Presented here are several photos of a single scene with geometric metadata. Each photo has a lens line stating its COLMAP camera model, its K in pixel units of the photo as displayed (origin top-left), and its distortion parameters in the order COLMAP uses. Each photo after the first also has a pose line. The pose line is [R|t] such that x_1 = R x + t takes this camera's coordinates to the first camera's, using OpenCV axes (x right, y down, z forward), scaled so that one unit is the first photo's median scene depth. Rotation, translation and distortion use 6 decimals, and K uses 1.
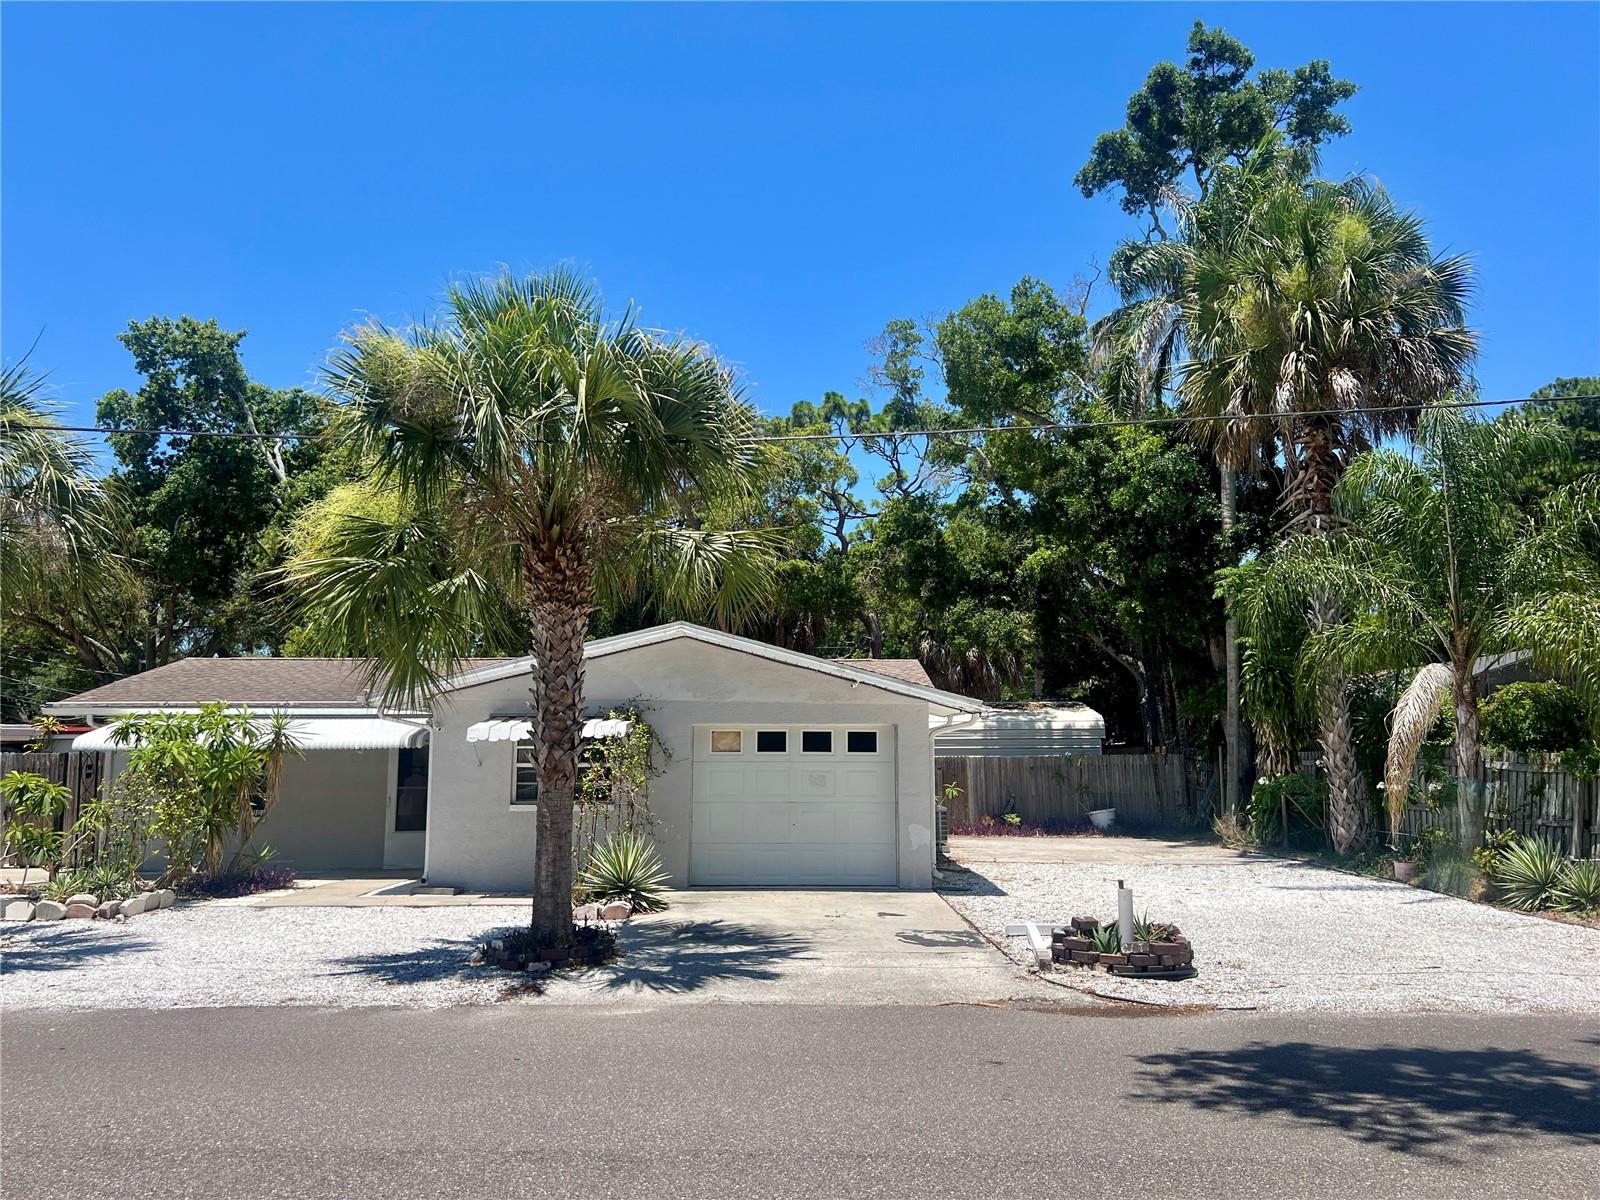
lens RADIAL K [[1210.2, 0, 790.3], [0, 1210.2, 599.5], [0, 0, 1]] dist [0.084693, -0.058642]
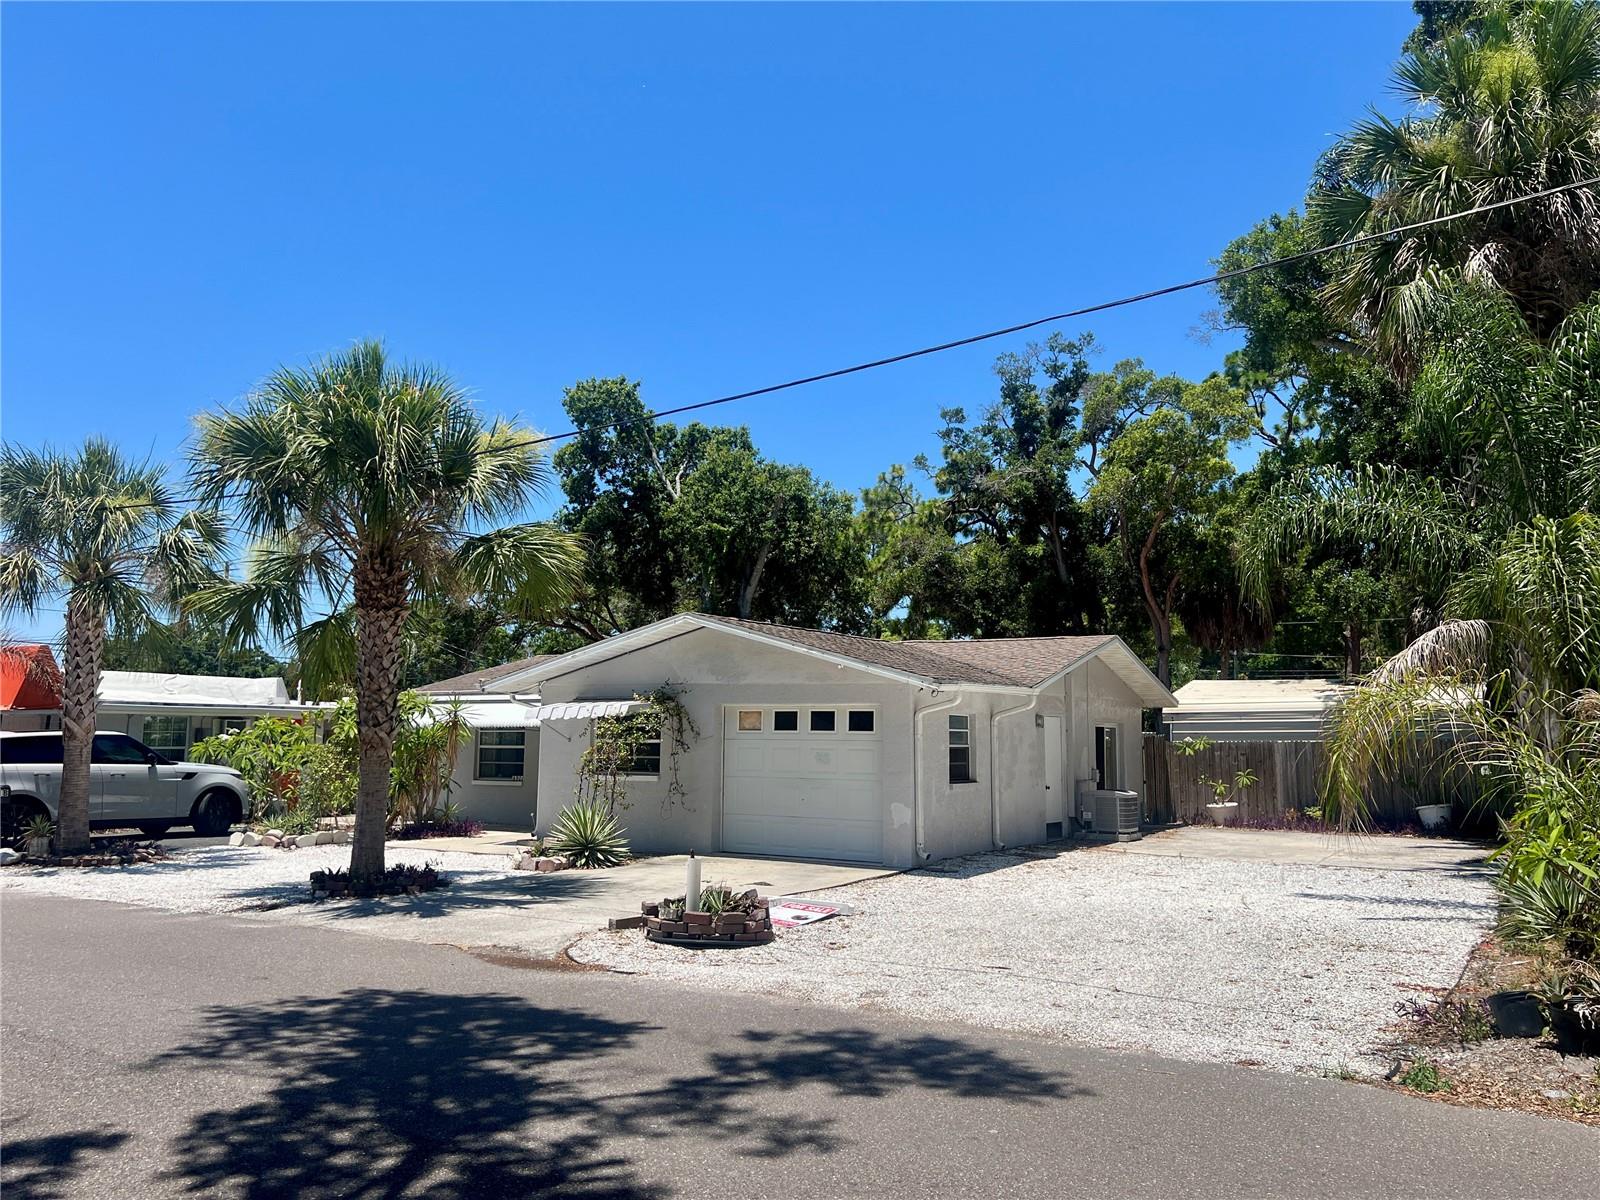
lens RADIAL K [[1209.8, 0, 805.9], [0, 1209.8, 600.3], [0, 0, 1]] dist [0.089079, -0.063981]
pose [[0.851078, -0.053348, -0.522321, 0.509240], [0.060173, 0.998180, -0.003904, 0.016114], [0.521579, -0.028107, 0.852740, 0.102165]]
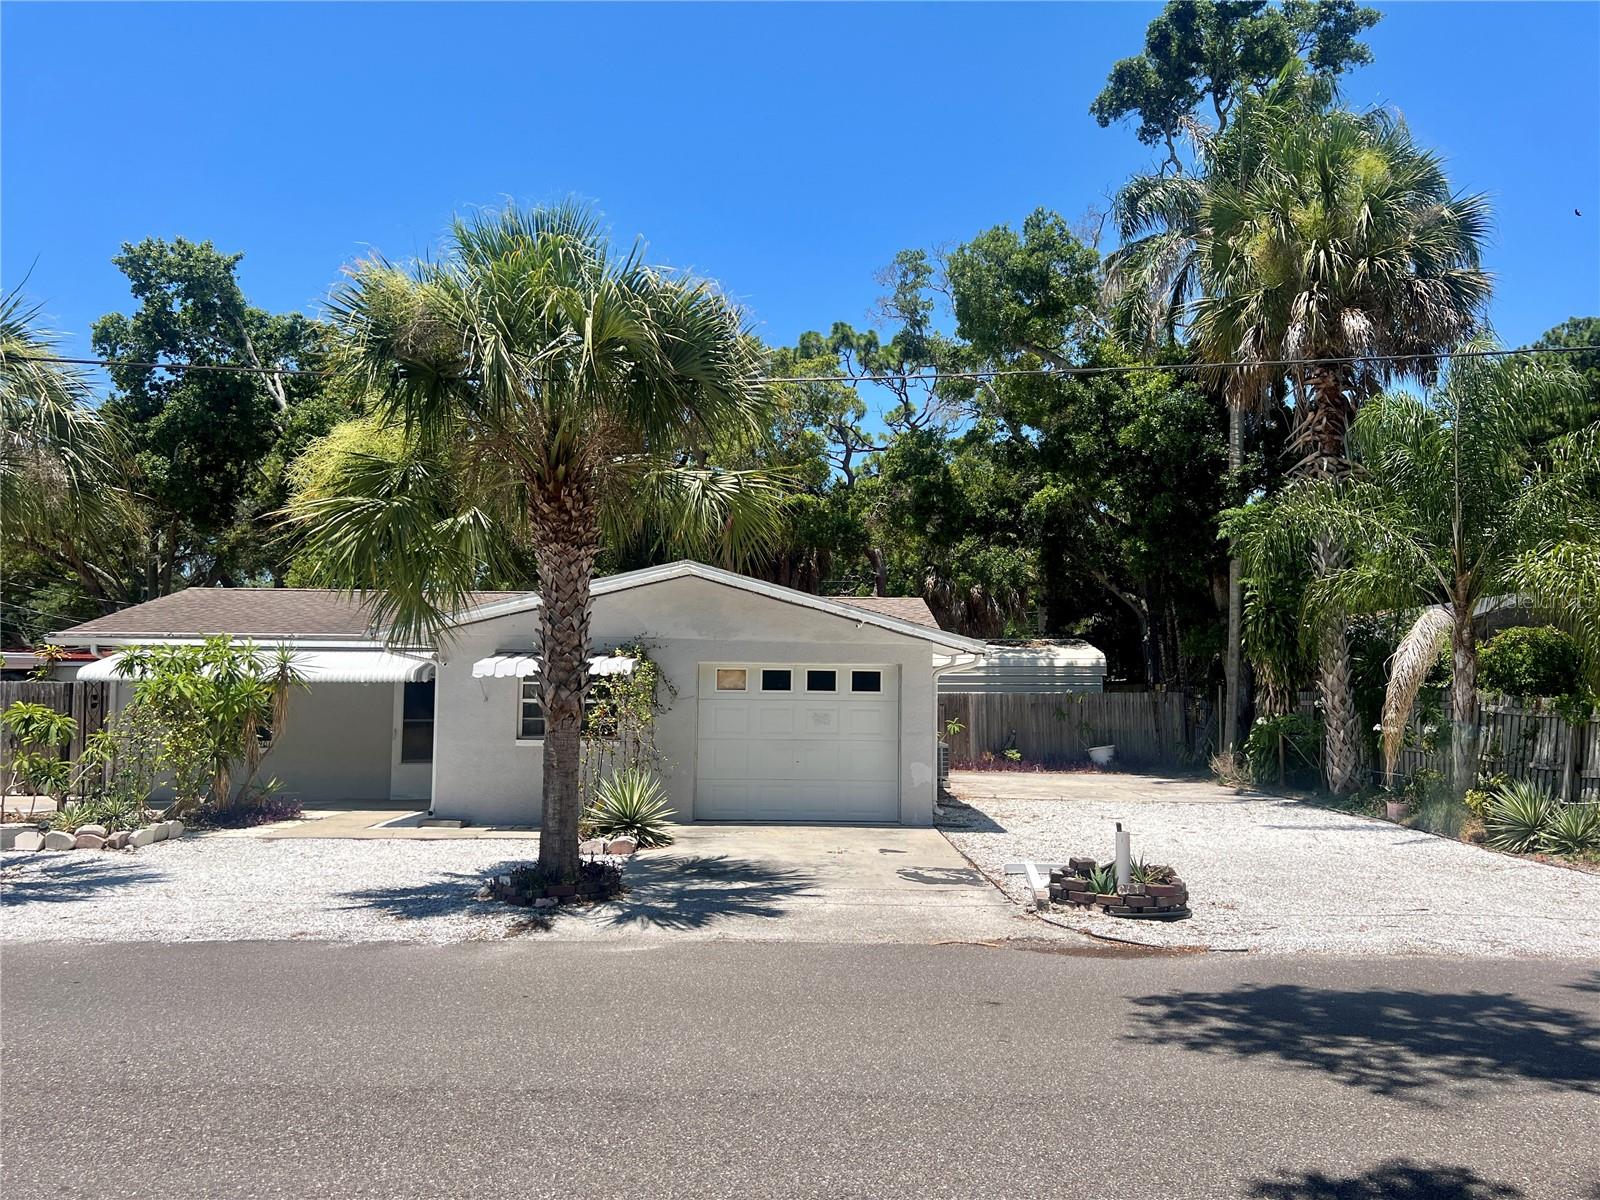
lens RADIAL K [[1209.8, 0, 805.9], [0, 1209.8, 600.3], [0, 0, 1]] dist [0.089079, -0.063981]
pose [[0.999903, 0.010440, 0.009176, -0.000832], [-0.010946, 0.998316, 0.056962, -0.005968], [-0.008566, -0.057057, 0.998334, -0.000451]]
